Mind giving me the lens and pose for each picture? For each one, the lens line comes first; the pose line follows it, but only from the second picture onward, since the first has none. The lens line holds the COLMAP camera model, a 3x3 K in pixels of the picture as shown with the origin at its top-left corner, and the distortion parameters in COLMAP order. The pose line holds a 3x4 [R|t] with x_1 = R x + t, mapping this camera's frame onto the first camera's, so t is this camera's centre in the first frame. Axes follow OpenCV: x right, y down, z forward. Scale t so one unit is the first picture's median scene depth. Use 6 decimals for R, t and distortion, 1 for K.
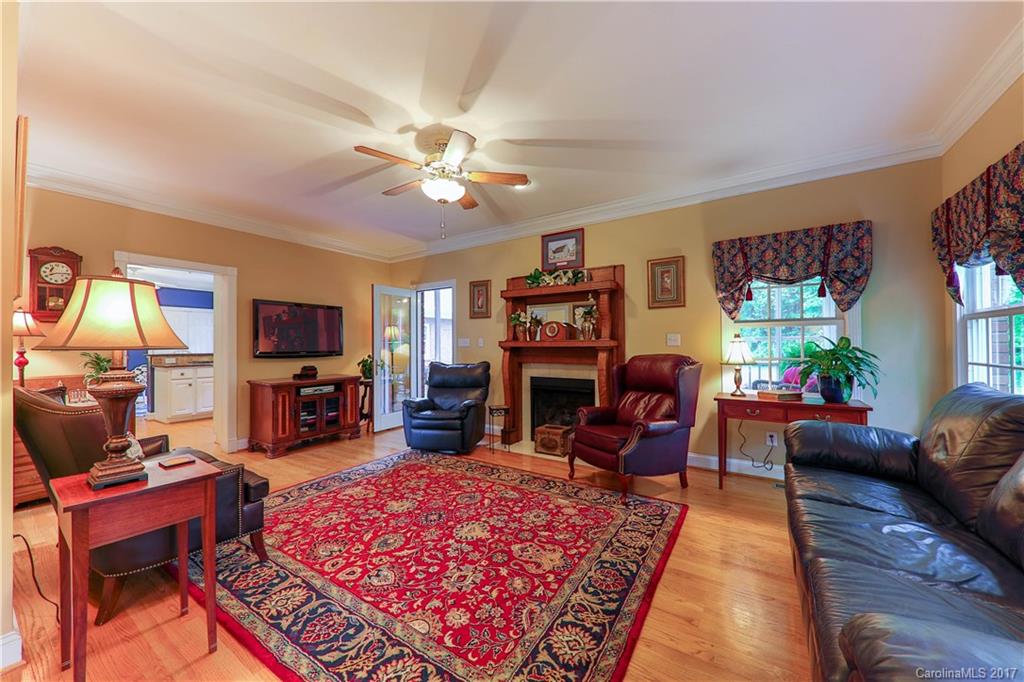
lens RADIAL K [[371.9, 0, 512.0], [0, 371.9, 341.0], [0, 0, 1]] dist [0.011889, -0.008429]
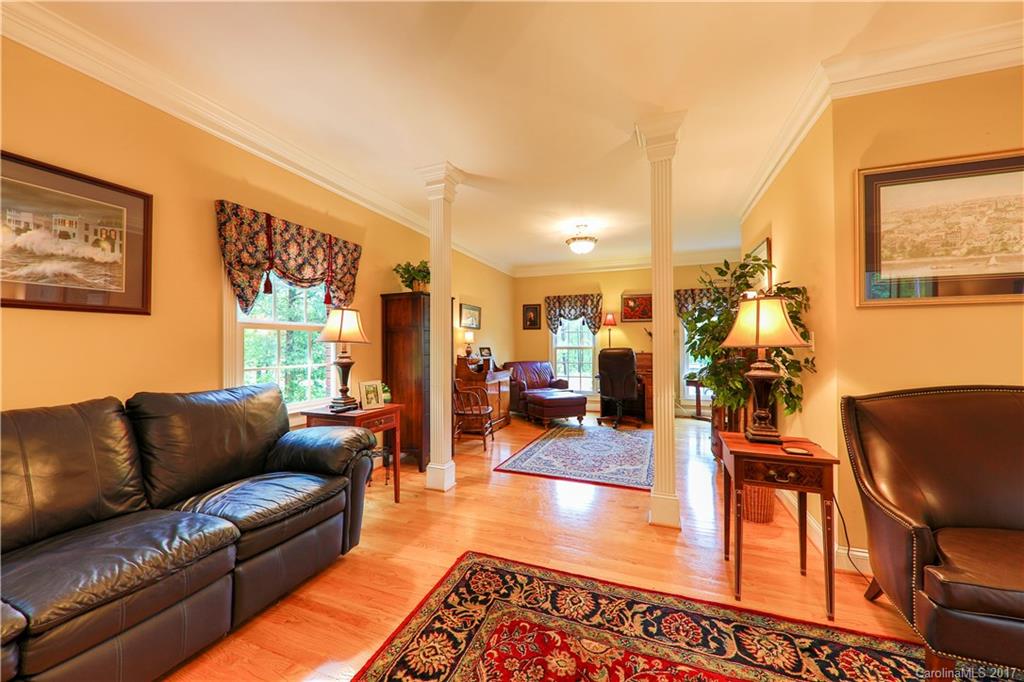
lens RADIAL K [[371.9, 0, 512.0], [0, 371.9, 341.0], [0, 0, 1]] dist [0.011889, -0.008429]
pose [[-0.976605, 0.007035, -0.214928, 0.080938], [0.011602, 0.999733, -0.019994, 0.006905], [0.214729, -0.022020, -0.976425, 1.020217]]
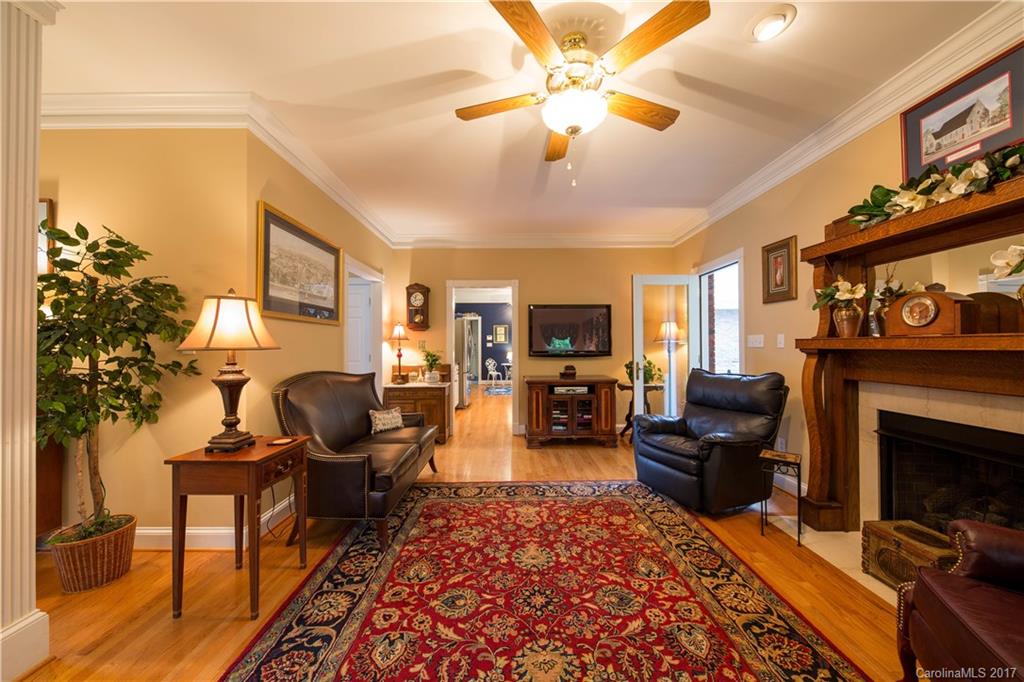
lens RADIAL K [[350.8, 0, 512.0], [0, 350.8, 341.0], [0, 0, 1]] dist [0.009913, -0.007556]
pose [[0.557494, -0.006819, -0.830153, 0.260186], [0.009482, 0.999953, -0.001846, 0.001023], [0.830127, -0.006843, 0.557533, 0.529138]]
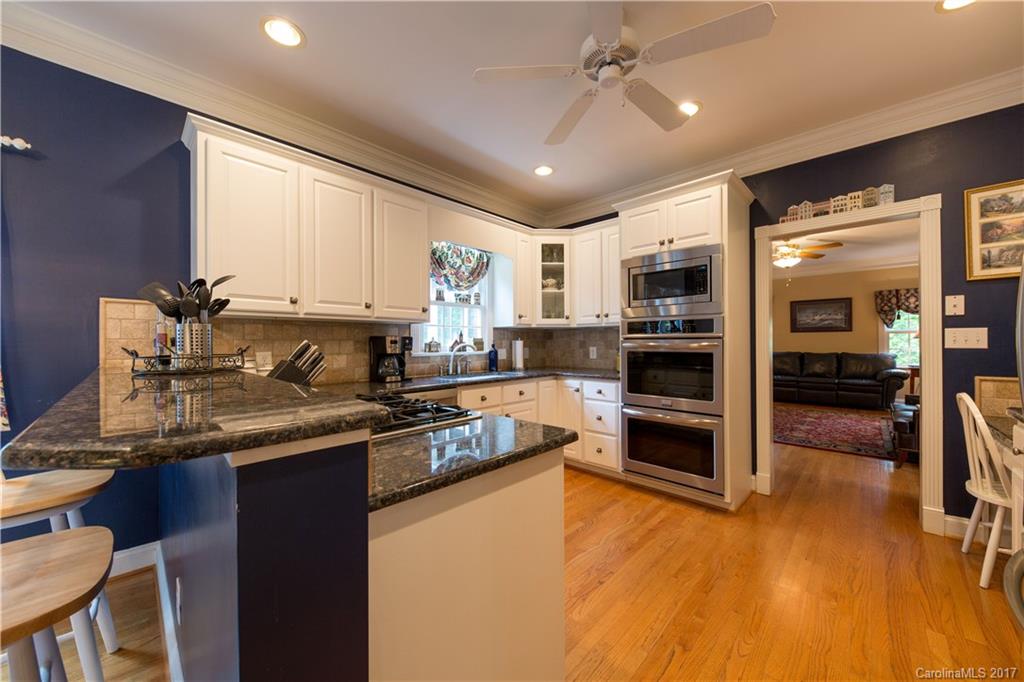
lens RADIAL K [[369.7, 0, 512.0], [0, 369.7, 341.0], [0, 0, 1]] dist [-0.001116, -0.000118]
pose [[0.180845, 0.009951, 0.983461, -2.235864], [-0.005101, 0.999945, -0.009180, 0.035400], [-0.983498, -0.003356, 0.180886, 1.974859]]
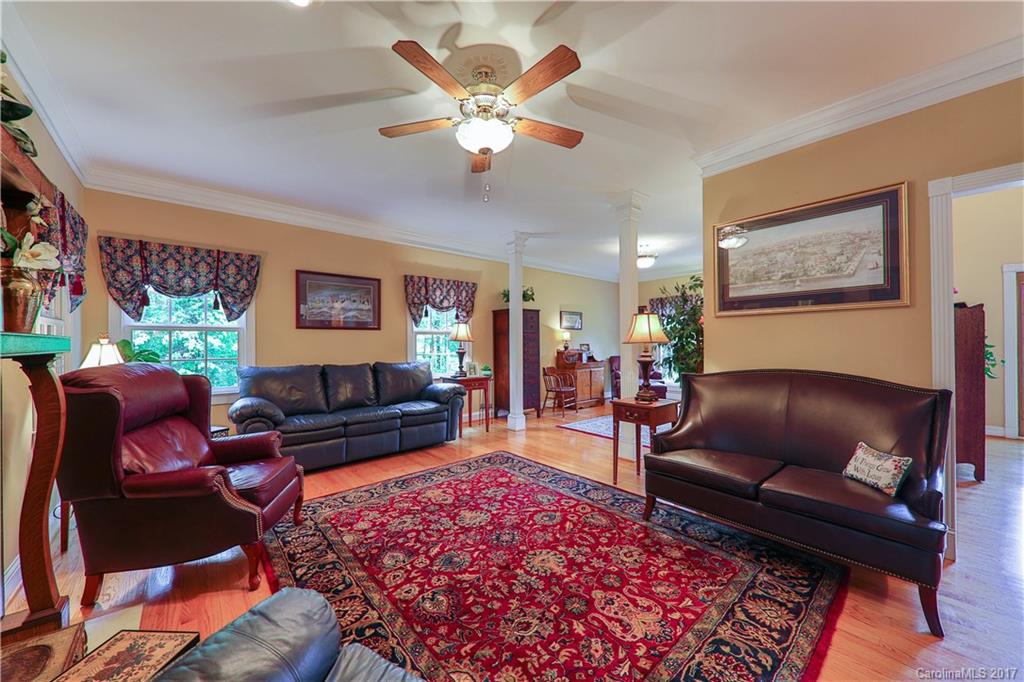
lens RADIAL K [[371.9, 0, 512.0], [0, 371.9, 341.0], [0, 0, 1]] dist [0.011889, -0.008429]
pose [[-0.962782, 0.013686, 0.269931, -0.411904], [0.009930, 0.999834, -0.015278, 0.015901], [-0.270095, -0.012029, -0.962758, 1.621531]]
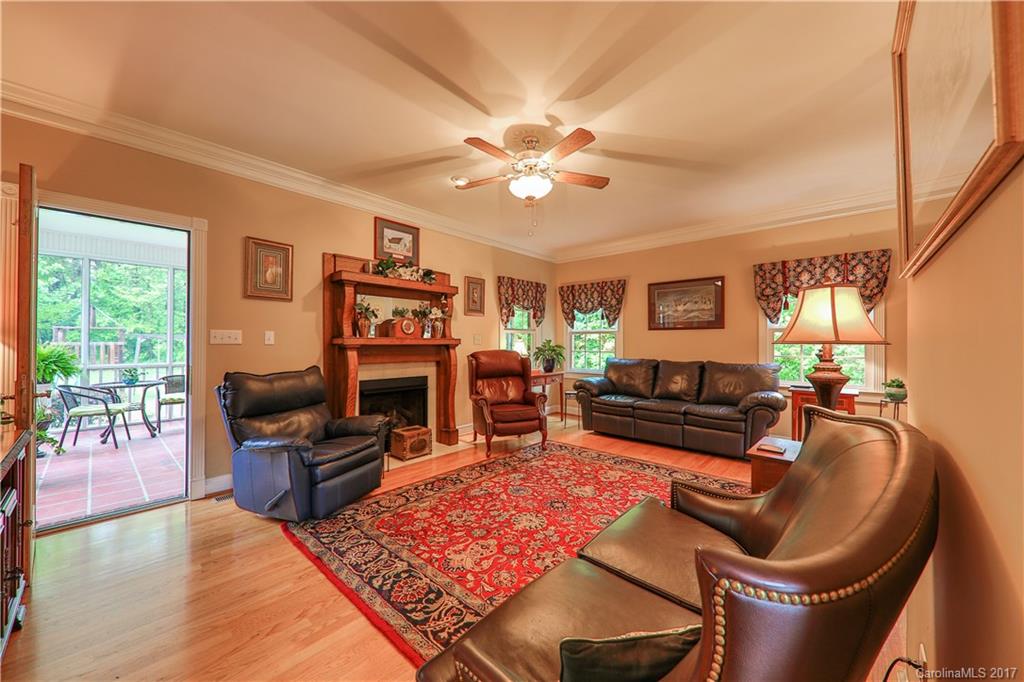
lens RADIAL K [[371.9, 0, 512.0], [0, 371.9, 341.0], [0, 0, 1]] dist [0.011889, -0.008429]
pose [[0.146888, 0.011844, 0.989082, -1.119504], [-0.012734, 0.999868, -0.010082, 0.017485], [-0.989071, -0.011114, 0.147019, 0.855240]]
